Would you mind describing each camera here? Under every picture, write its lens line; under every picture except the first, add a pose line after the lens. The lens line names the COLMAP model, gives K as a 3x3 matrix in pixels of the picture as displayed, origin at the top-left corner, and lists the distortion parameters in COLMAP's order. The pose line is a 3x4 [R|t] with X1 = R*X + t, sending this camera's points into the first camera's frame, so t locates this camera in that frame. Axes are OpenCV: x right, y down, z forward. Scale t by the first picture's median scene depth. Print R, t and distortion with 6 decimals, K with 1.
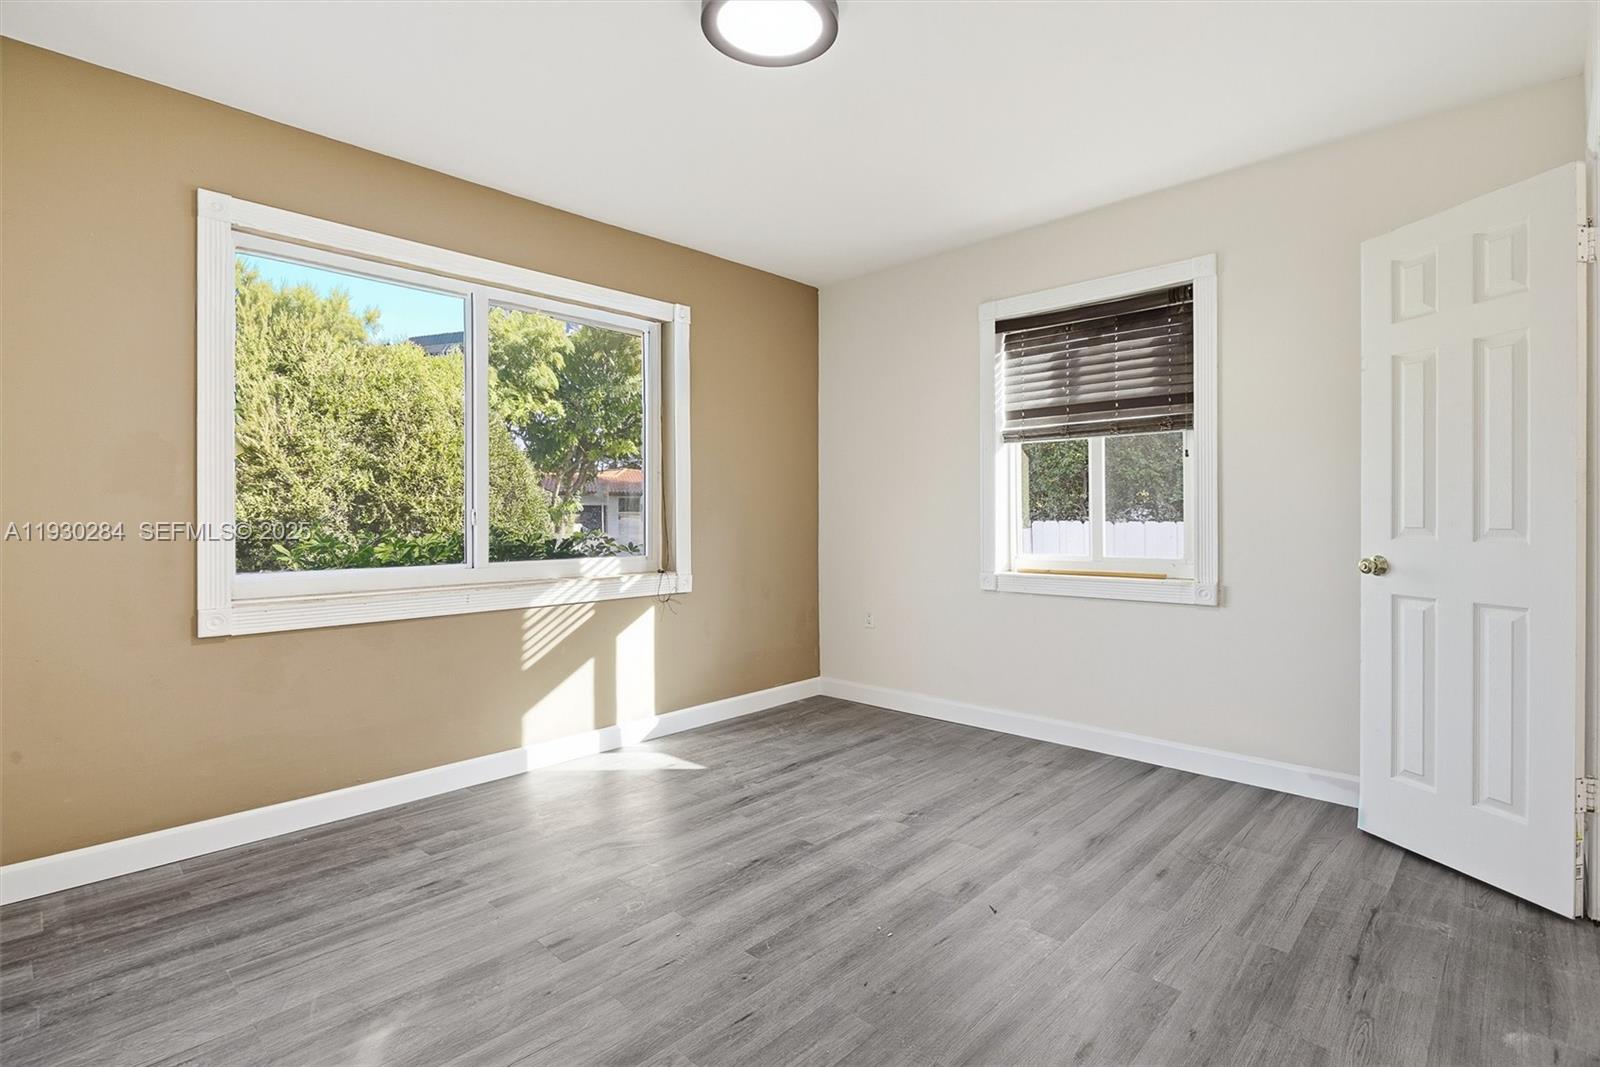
lens RADIAL K [[755.2, 0, 809.4], [0, 755.2, 520.2], [0, 0, 1]] dist [-0.012109, 0.002921]
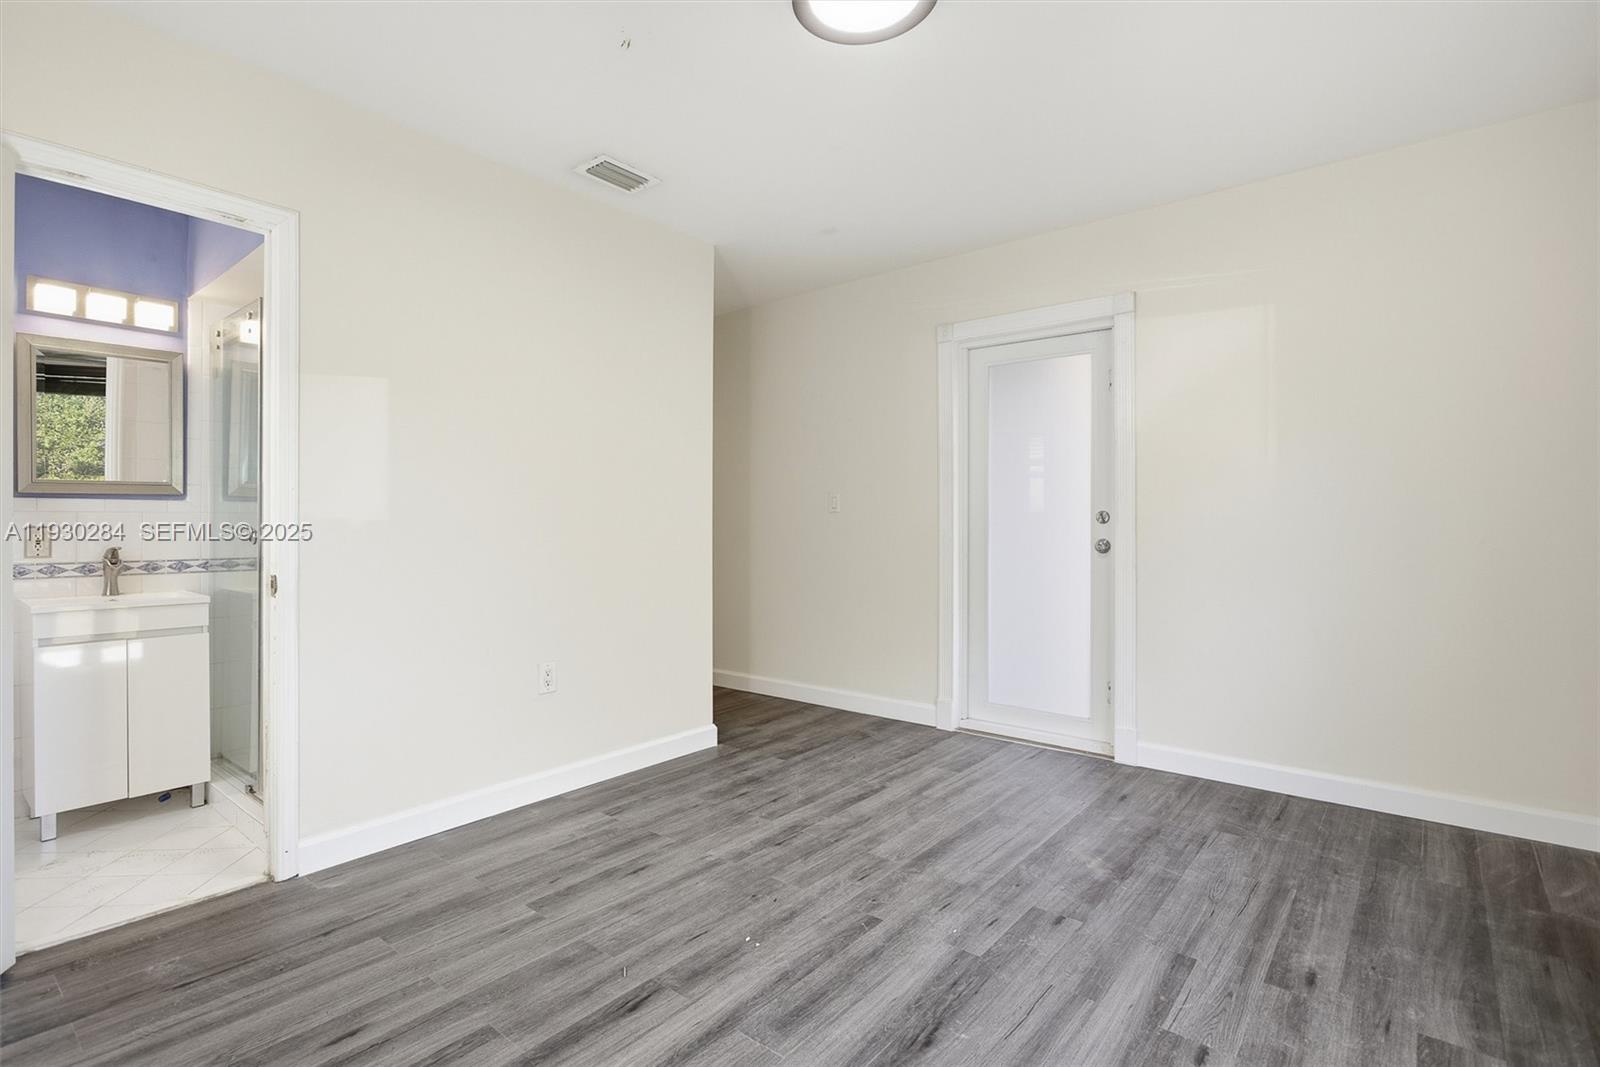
lens RADIAL K [[755.2, 0, 799.1], [0, 755.2, 526.2], [0, 0, 1]] dist [-0.012109, 0.002921]
pose [[-0.998133, 0.010399, -0.060192, 0.094440], [0.009671, 0.999877, 0.012379, -0.015743], [0.060313, 0.011774, -0.998110, 2.033897]]
